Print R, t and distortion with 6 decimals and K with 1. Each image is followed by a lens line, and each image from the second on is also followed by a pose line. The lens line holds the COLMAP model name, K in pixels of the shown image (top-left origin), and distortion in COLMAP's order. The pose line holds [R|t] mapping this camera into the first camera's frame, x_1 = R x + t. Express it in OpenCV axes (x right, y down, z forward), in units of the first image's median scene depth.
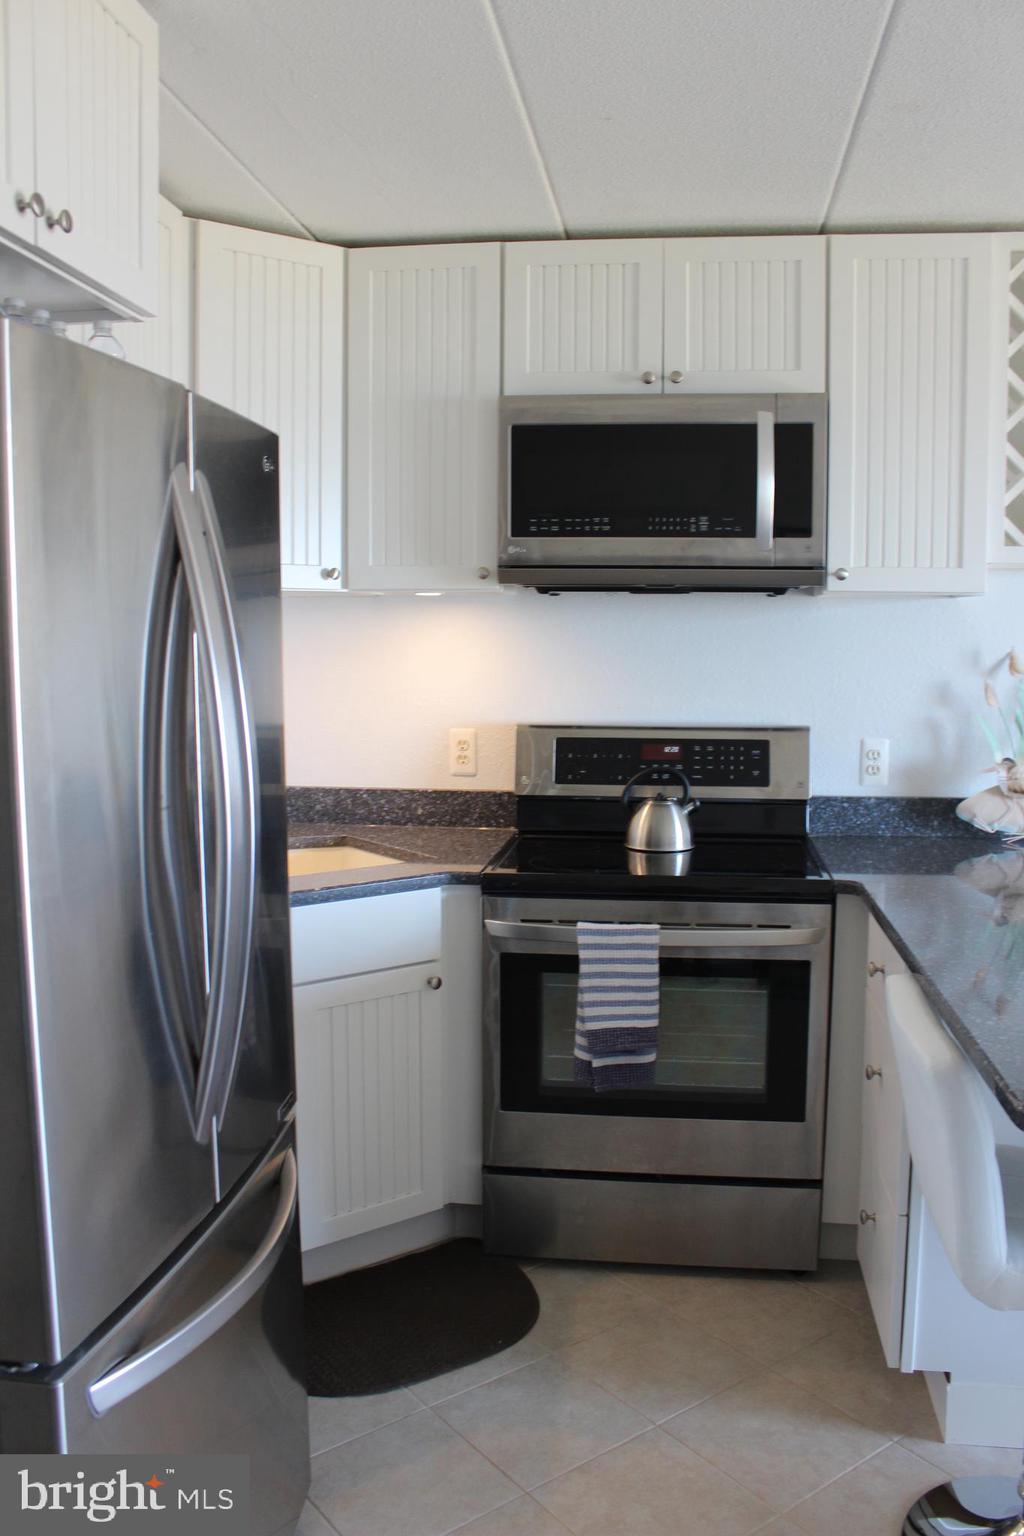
lens RADIAL K [[1282.7, 0, 531.4], [0, 1282.7, 770.0], [0, 0, 1]] dist [-0.170610, 0.167536]
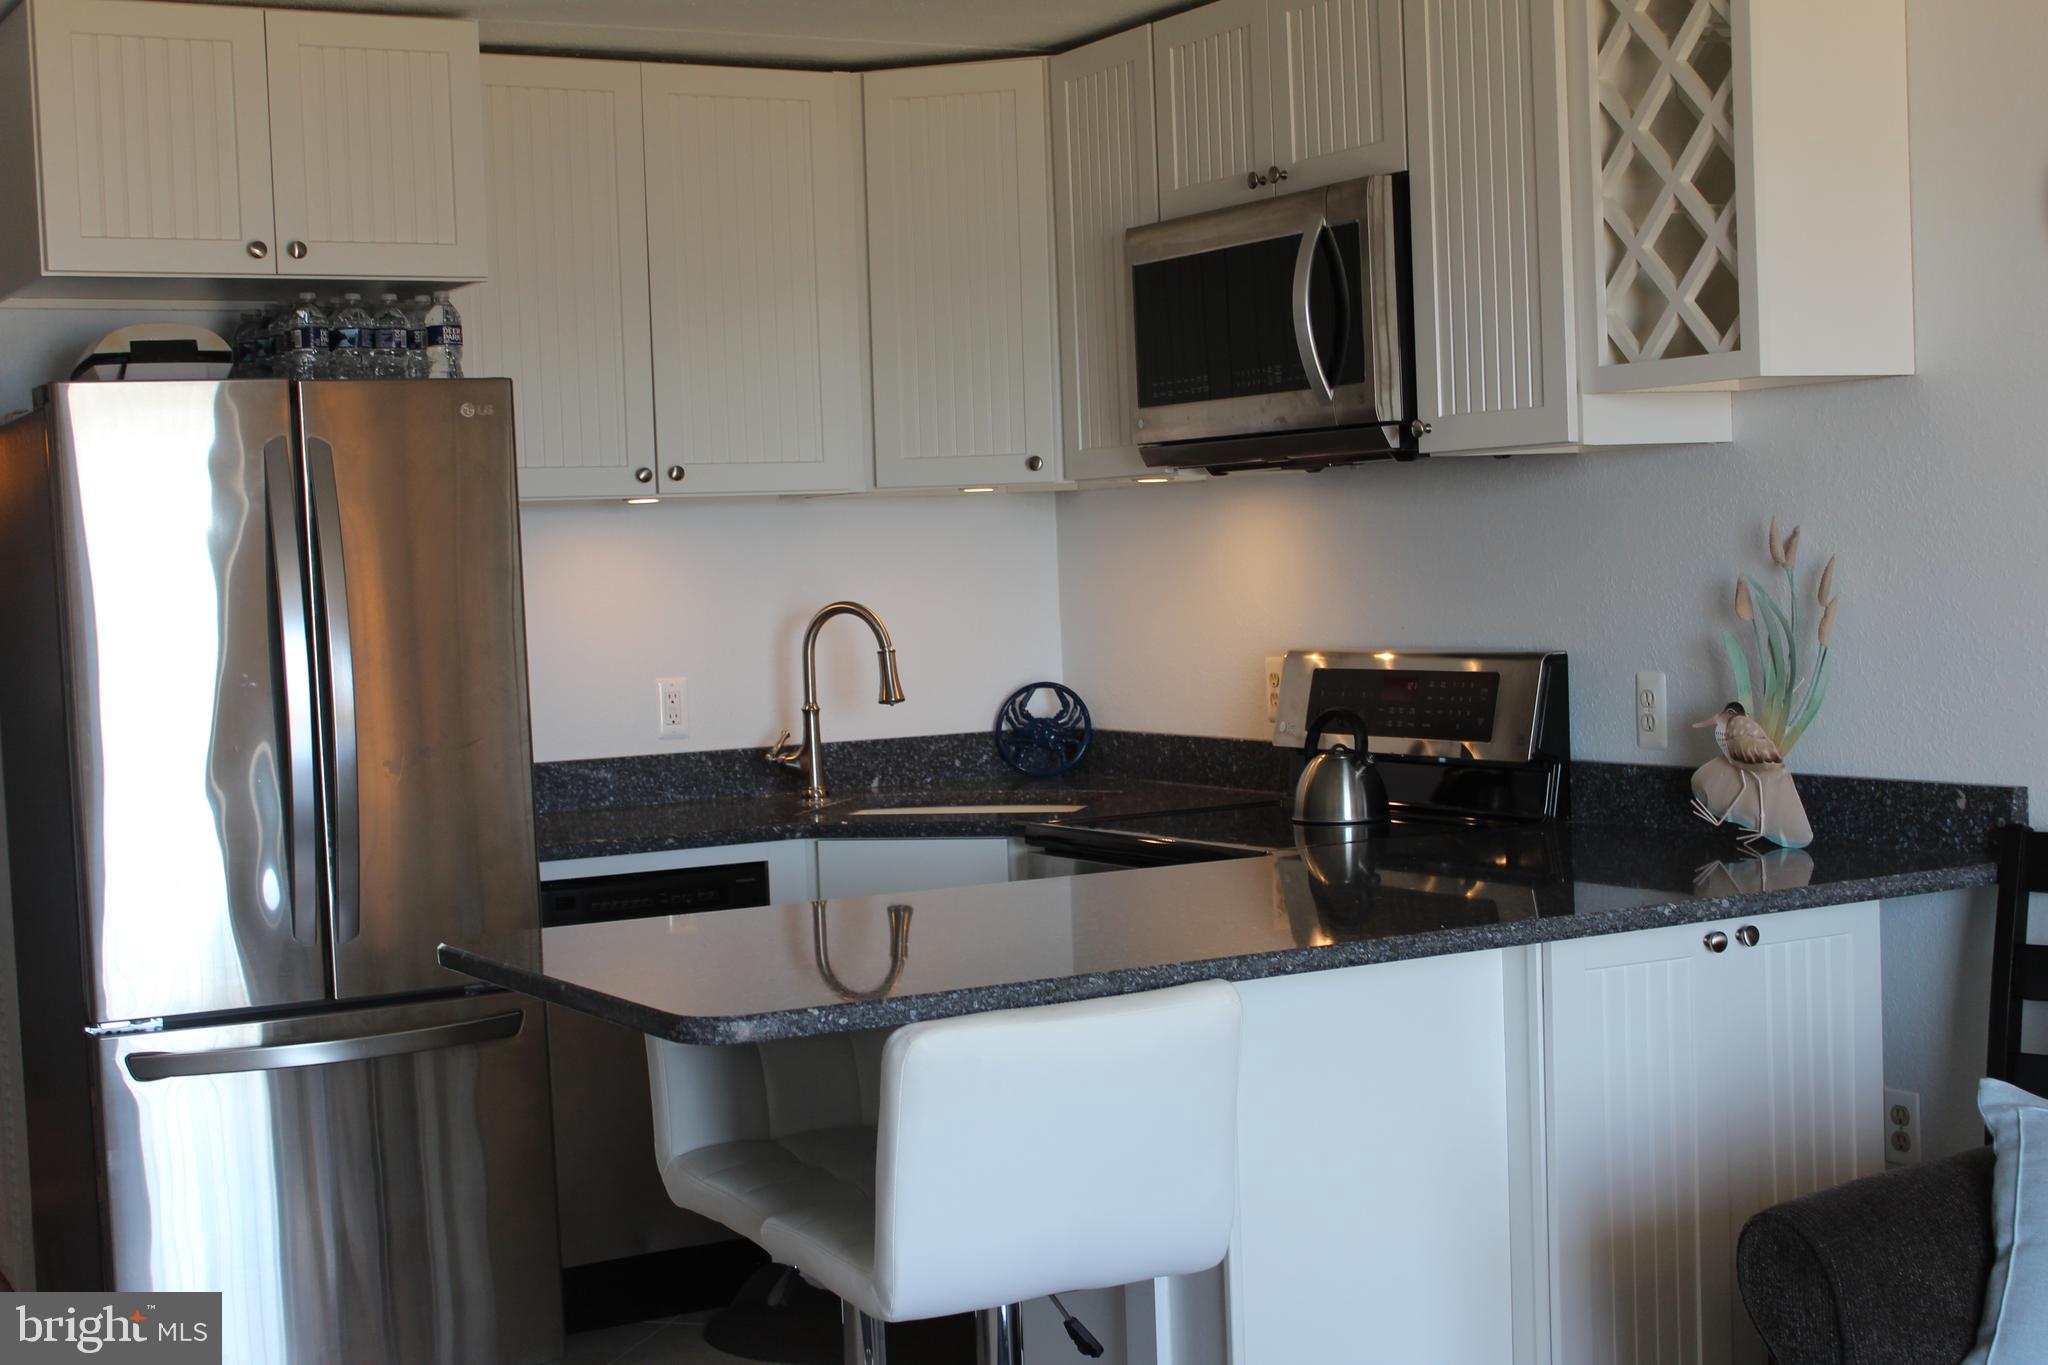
lens RADIAL K [[2889.8, 0, 1027.2], [0, 2889.8, 734.5], [0, 0, 1]] dist [-0.021968, 0.068417]
pose [[0.590713, 0.024040, -0.806524, 1.316142], [-0.044785, 0.998992, -0.003025, 0.025652], [0.805638, 0.037907, 0.591194, -0.095917]]
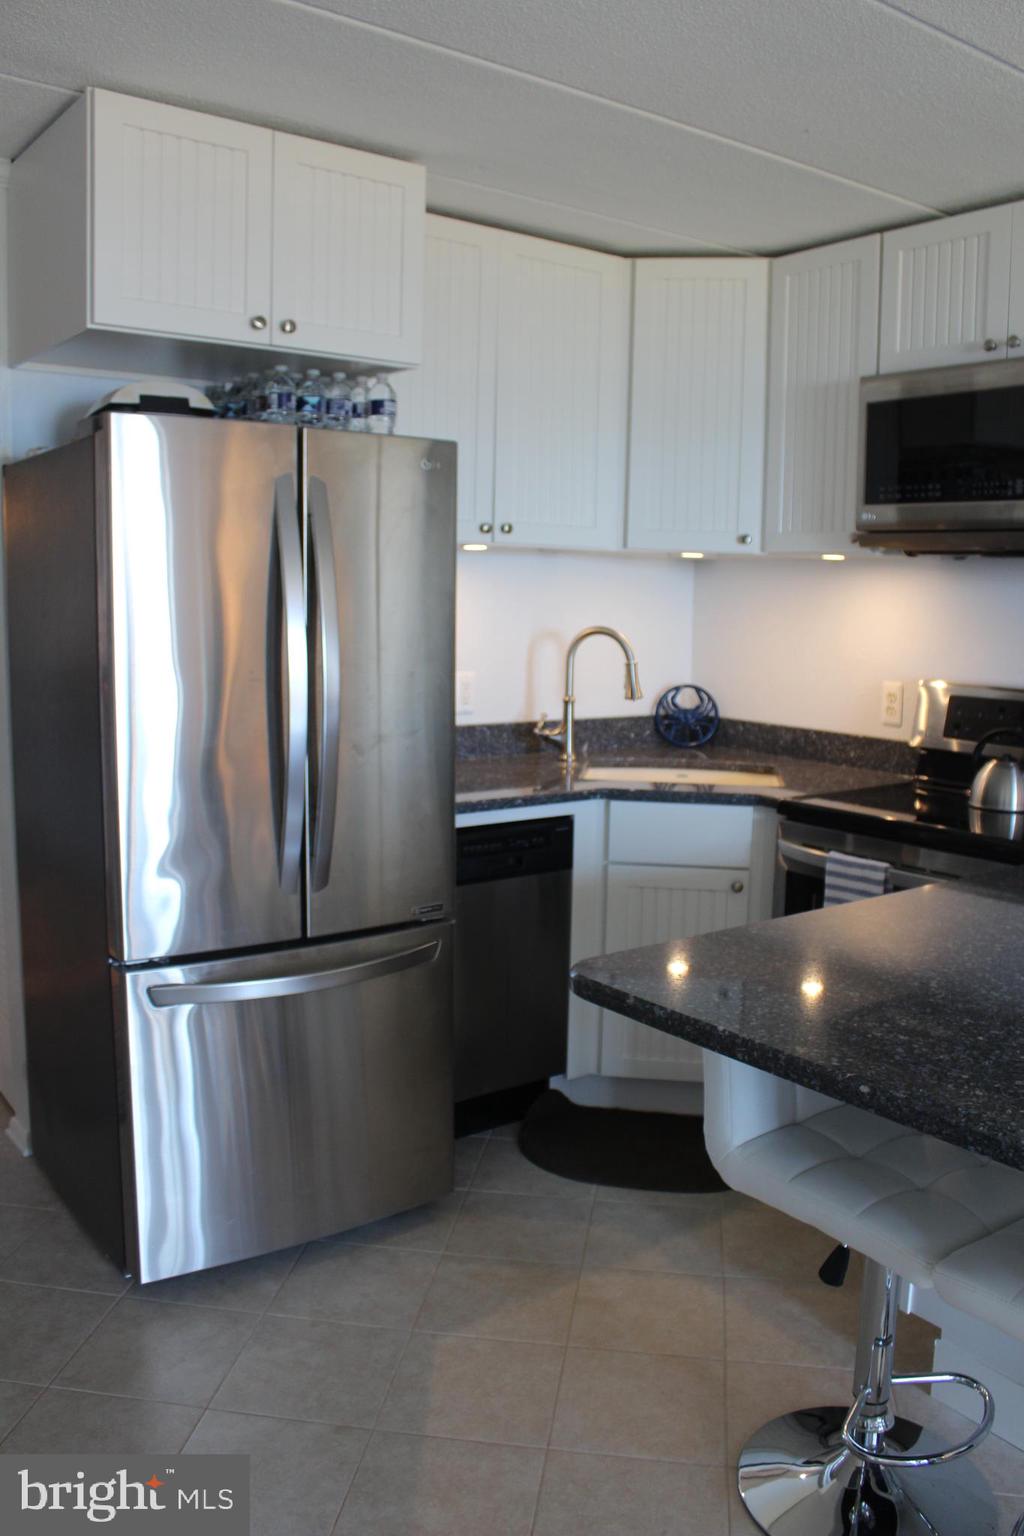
lens RADIAL K [[1282.7, 0, 531.4], [0, 1282.7, 770.0], [0, 0, 1]] dist [-0.170610, 0.167536]
pose [[0.699492, 0.109091, -0.706265, 0.548656], [-0.092594, 0.993785, 0.061795, 0.004216], [0.708617, 0.022171, 0.705245, 0.031217]]
